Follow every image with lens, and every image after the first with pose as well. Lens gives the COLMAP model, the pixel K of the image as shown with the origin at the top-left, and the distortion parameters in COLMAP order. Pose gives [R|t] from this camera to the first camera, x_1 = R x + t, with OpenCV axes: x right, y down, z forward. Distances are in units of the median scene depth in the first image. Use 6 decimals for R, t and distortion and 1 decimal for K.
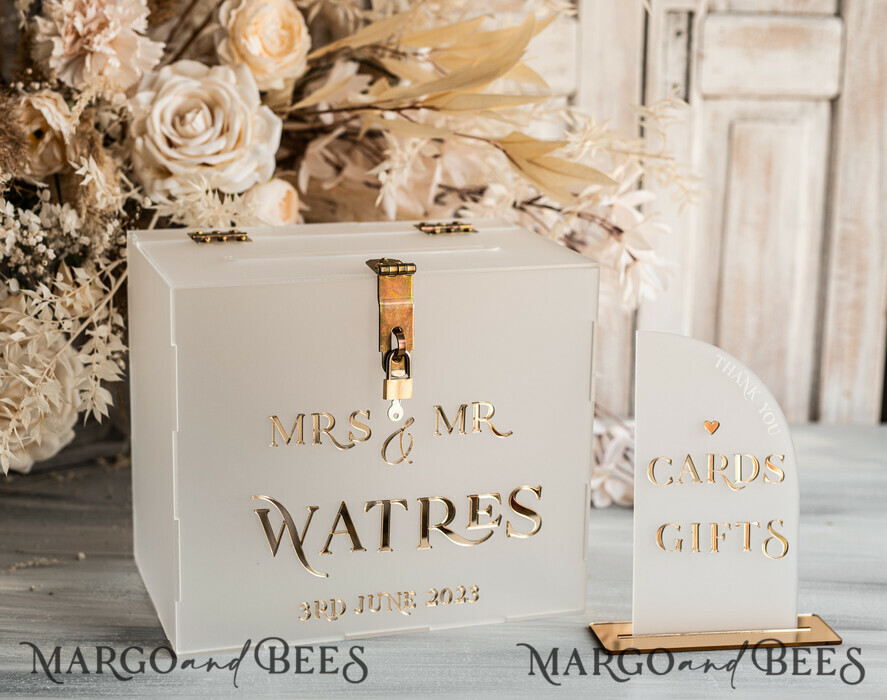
lens RADIAL K [[1656.2, 0, 433.3], [0, 1656.2, 318.8], [0, 0, 1]] dist [-0.015100, 0.000000]
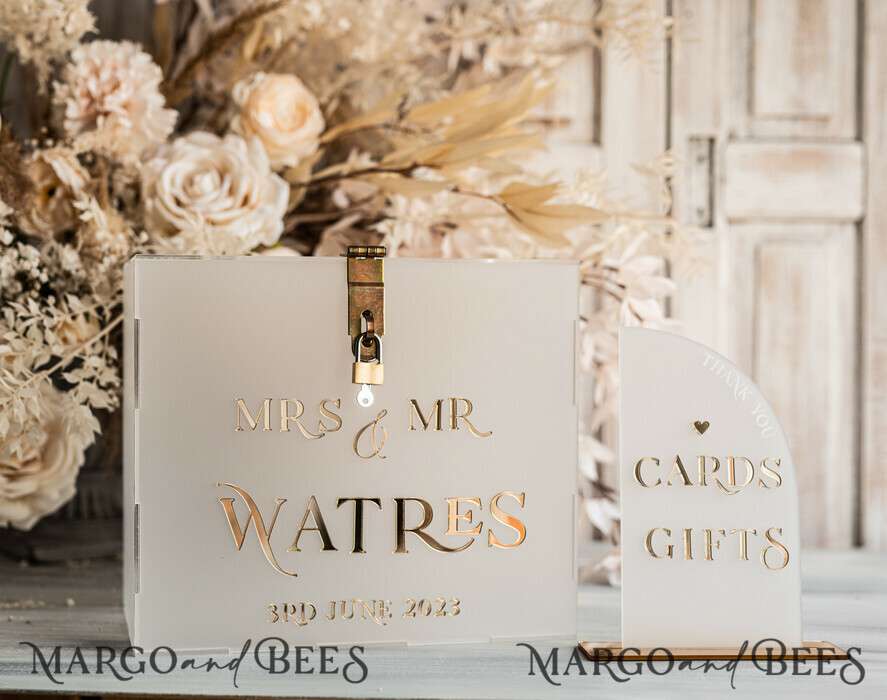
lens RADIAL K [[1541.0, 0, 437.7], [0, 1541.0, 358.9], [0, 0, 1]] dist [0.004135, 0.000000]
pose [[0.996742, -0.011752, -0.079798, 0.060351], [-0.004170, 0.980498, -0.196485, 0.138559], [0.080551, 0.196177, 0.977254, 0.074424]]
